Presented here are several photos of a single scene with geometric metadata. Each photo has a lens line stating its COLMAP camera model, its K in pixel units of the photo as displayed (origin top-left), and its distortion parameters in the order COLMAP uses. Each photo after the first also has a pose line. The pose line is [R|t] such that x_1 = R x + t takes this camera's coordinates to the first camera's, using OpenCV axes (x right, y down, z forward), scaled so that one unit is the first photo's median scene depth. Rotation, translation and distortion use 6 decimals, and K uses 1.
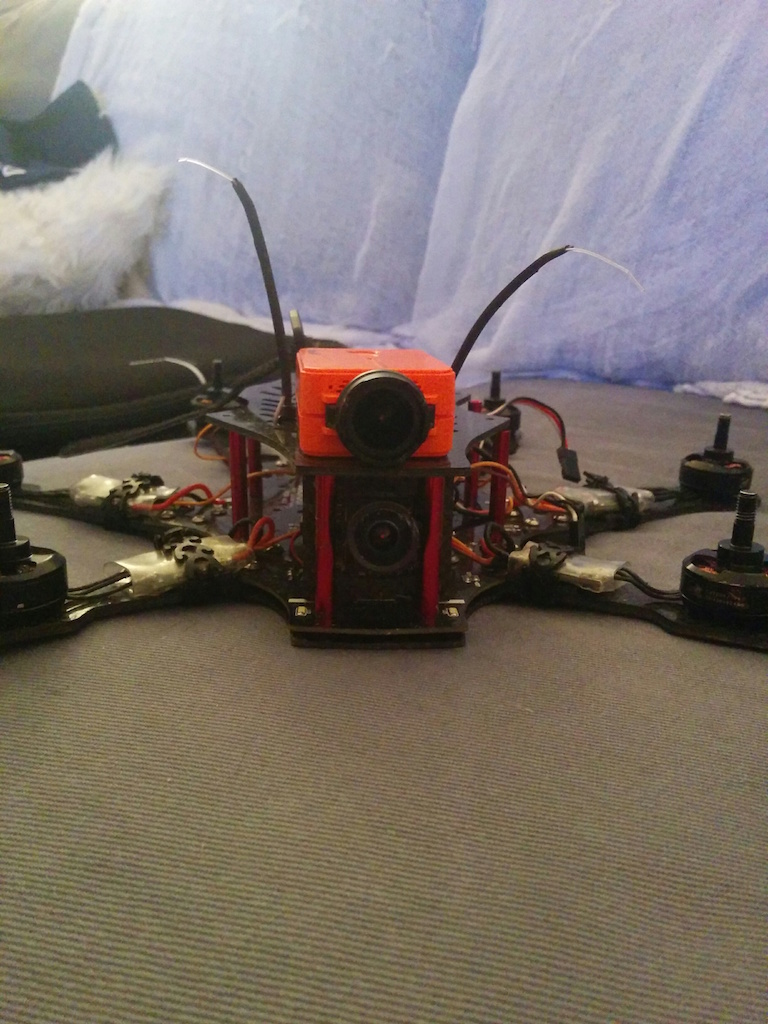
lens RADIAL K [[903.7, 0, 385.2], [0, 903.7, 492.9], [0, 0, 1]] dist [0.124744, -0.230217]
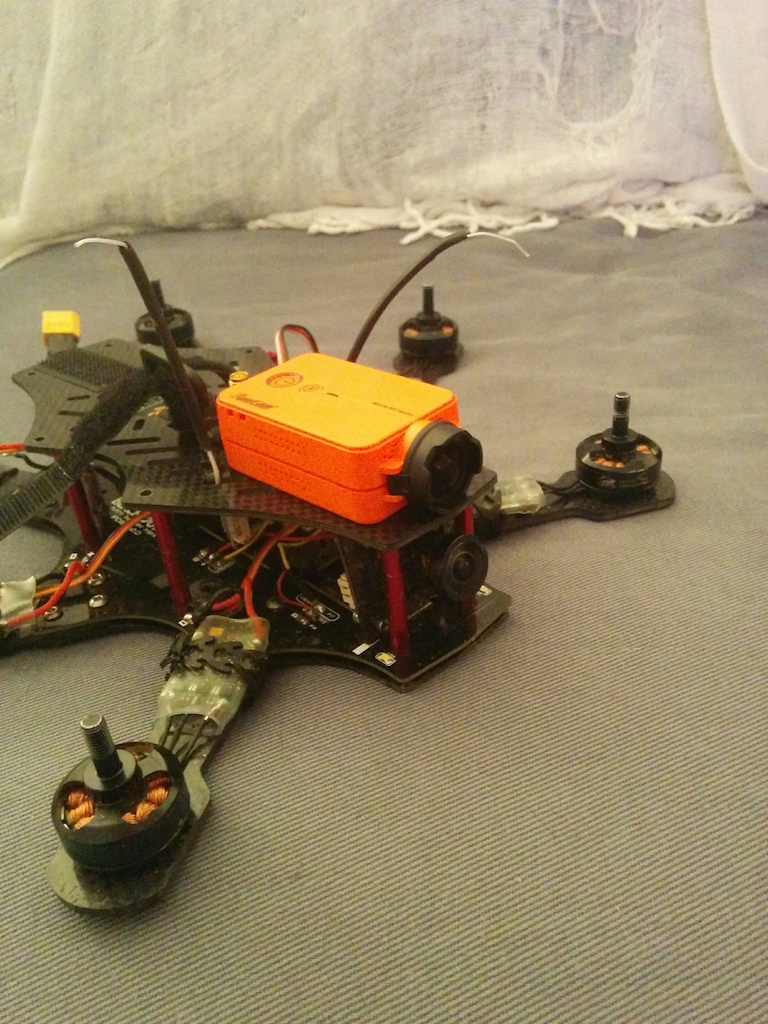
lens RADIAL K [[903.7, 0, 385.2], [0, 903.7, 492.9], [0, 0, 1]] dist [0.124744, -0.230217]
pose [[0.737818, -0.422956, 0.526054, -0.238340], [0.262204, 0.897726, 0.354031, -0.173909], [-0.621992, -0.123277, 0.773259, 0.088426]]
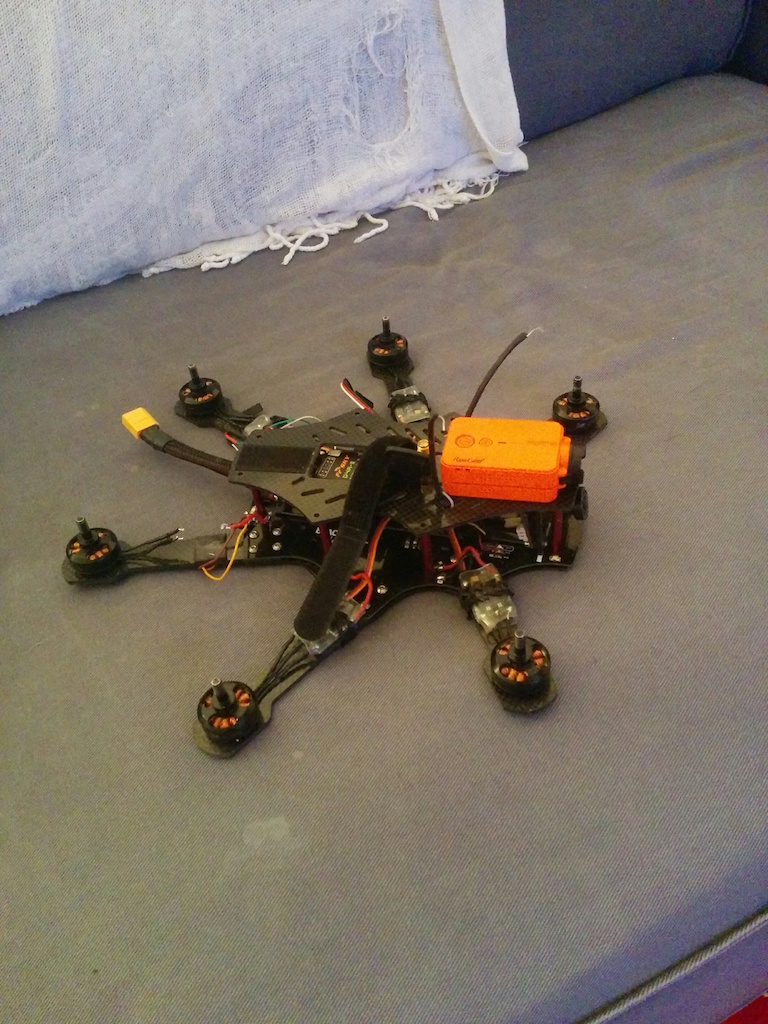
lens RADIAL K [[903.7, 0, 385.2], [0, 903.7, 492.9], [0, 0, 1]] dist [0.124744, -0.230217]
pose [[0.314331, -0.703316, 0.637607, -0.593534], [0.343063, 0.710417, 0.614504, -0.571365], [-0.885157, 0.025582, 0.464588, 0.152676]]
